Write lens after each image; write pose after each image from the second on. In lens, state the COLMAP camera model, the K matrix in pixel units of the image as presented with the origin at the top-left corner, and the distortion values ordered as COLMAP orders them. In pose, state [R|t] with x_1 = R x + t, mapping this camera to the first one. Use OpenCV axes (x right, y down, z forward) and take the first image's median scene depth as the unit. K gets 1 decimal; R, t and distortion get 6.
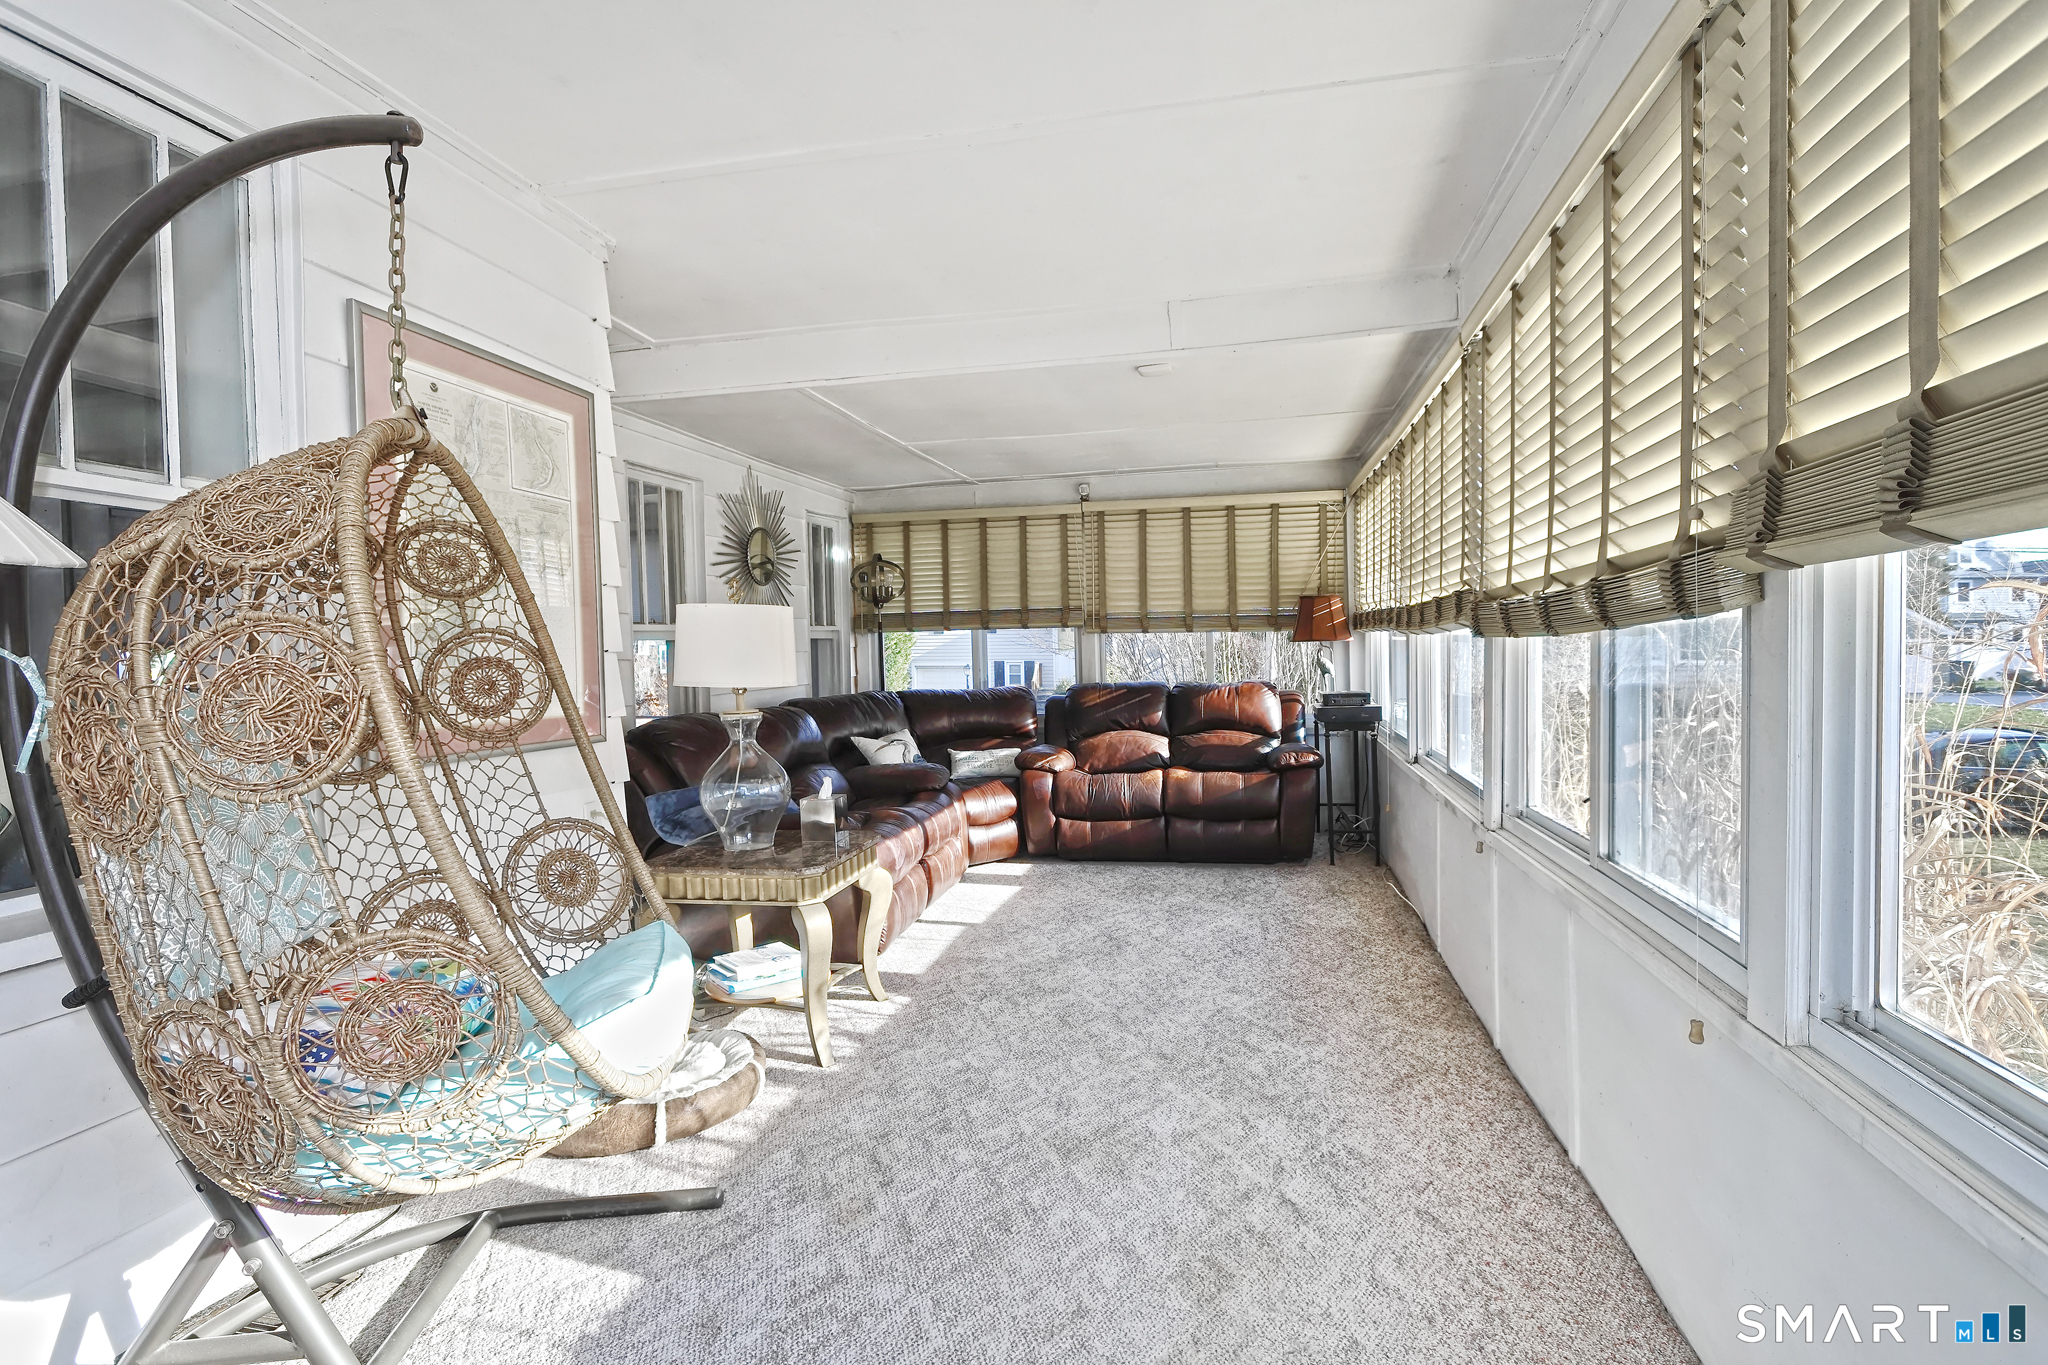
lens RADIAL K [[944.9, 0, 1022.1], [0, 944.9, 680.7], [0, 0, 1]] dist [-0.010735, -0.001075]
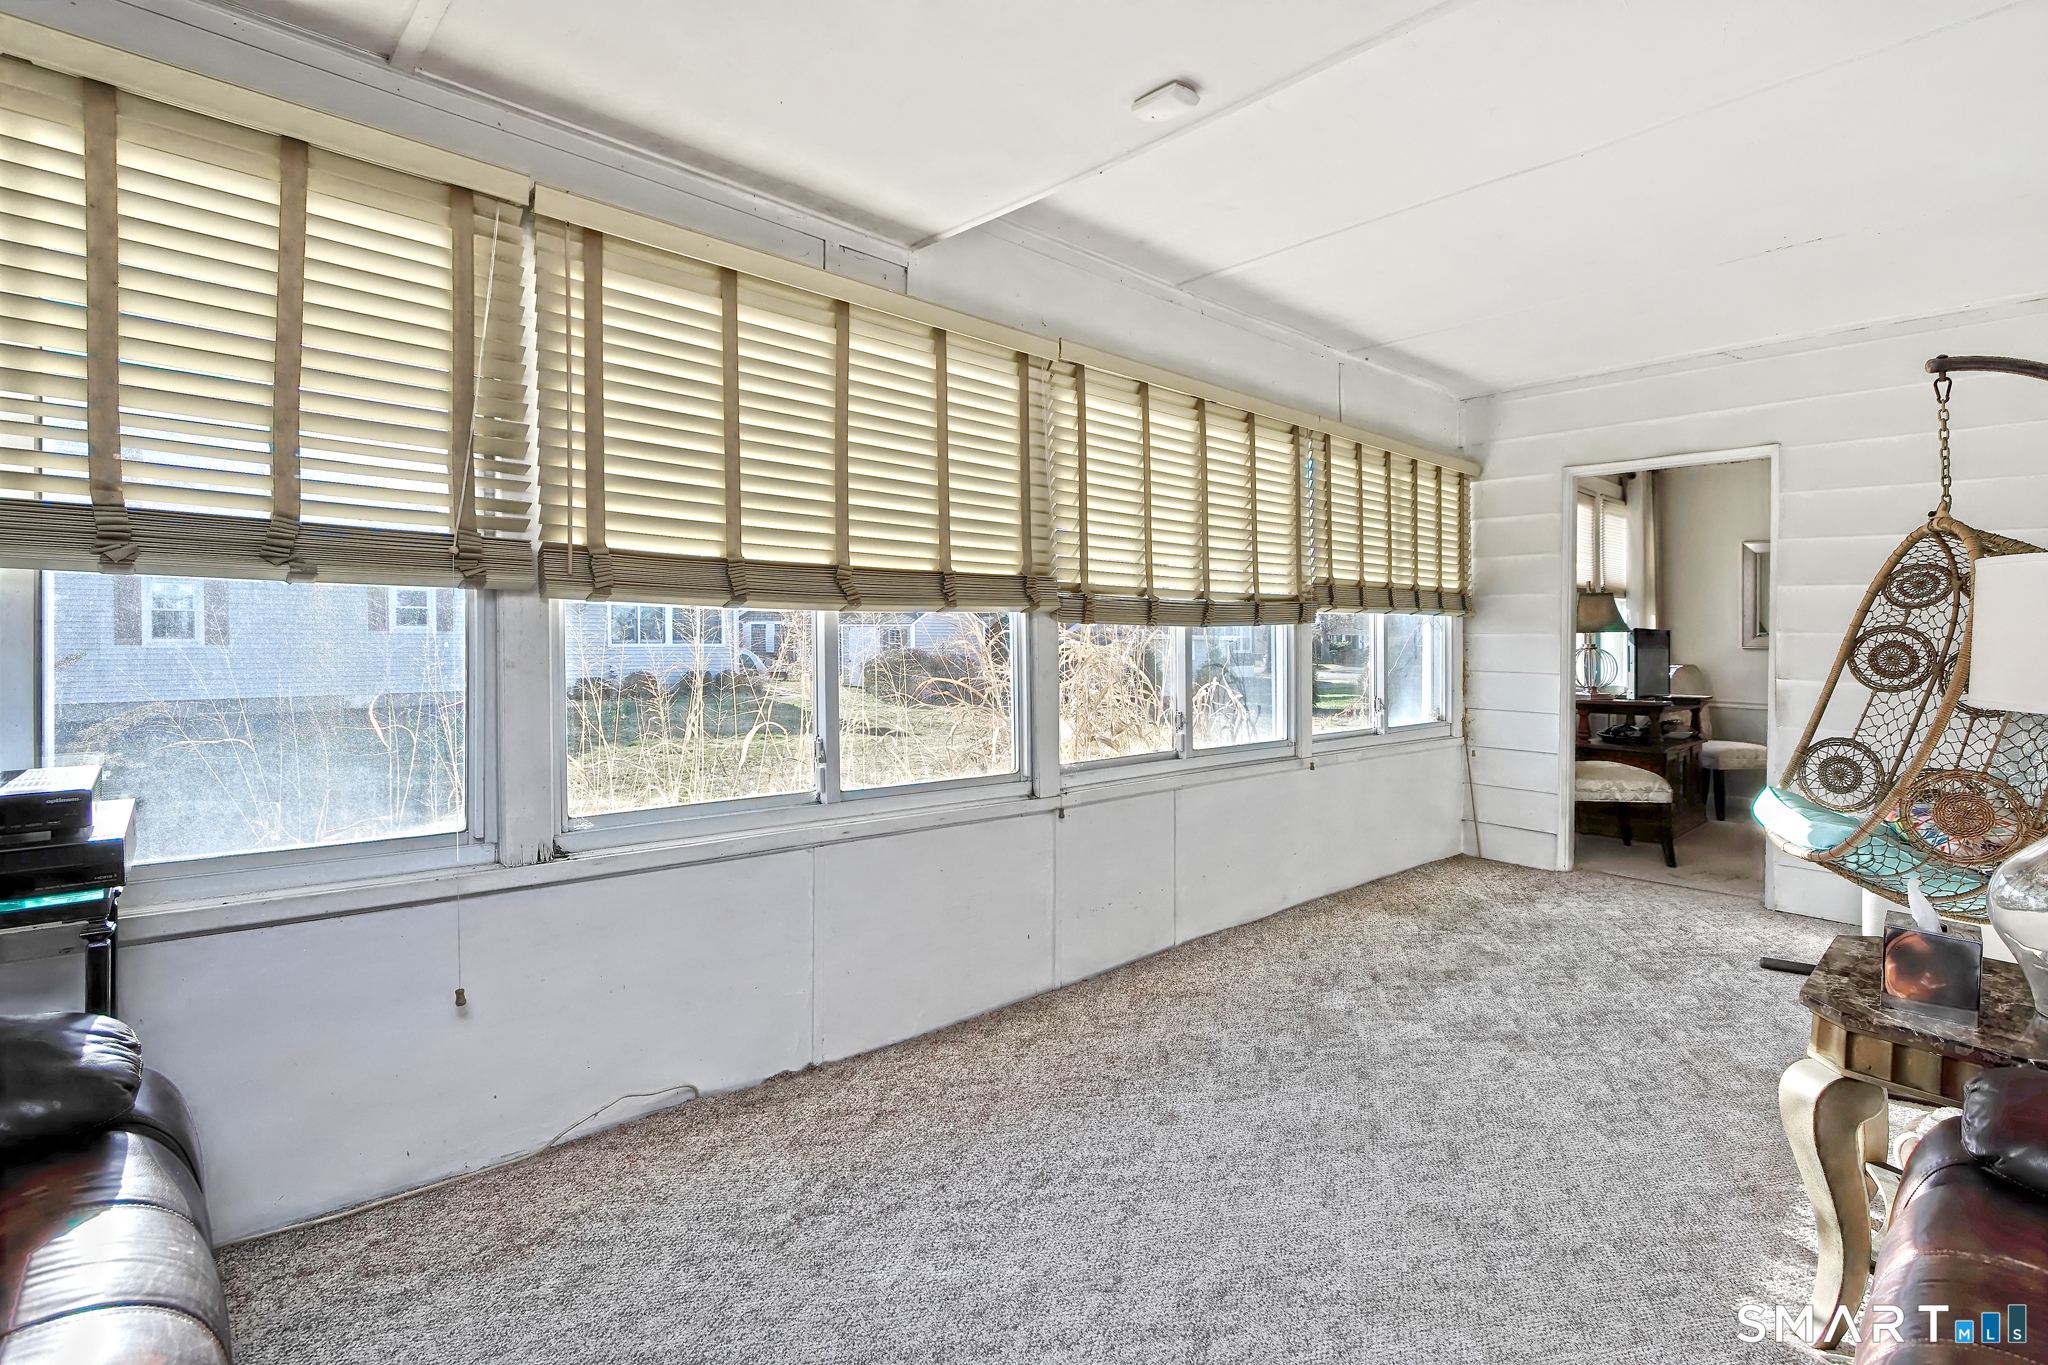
lens RADIAL K [[944.9, 0, 1018.9], [0, 944.9, 633.8], [0, 0, 1]] dist [-0.010735, -0.001075]
pose [[-0.818758, -0.004463, 0.574121, -0.098753], [0.012304, 0.999604, 0.025318, -0.058928], [-0.574006, 0.027793, -0.818379, 1.885959]]
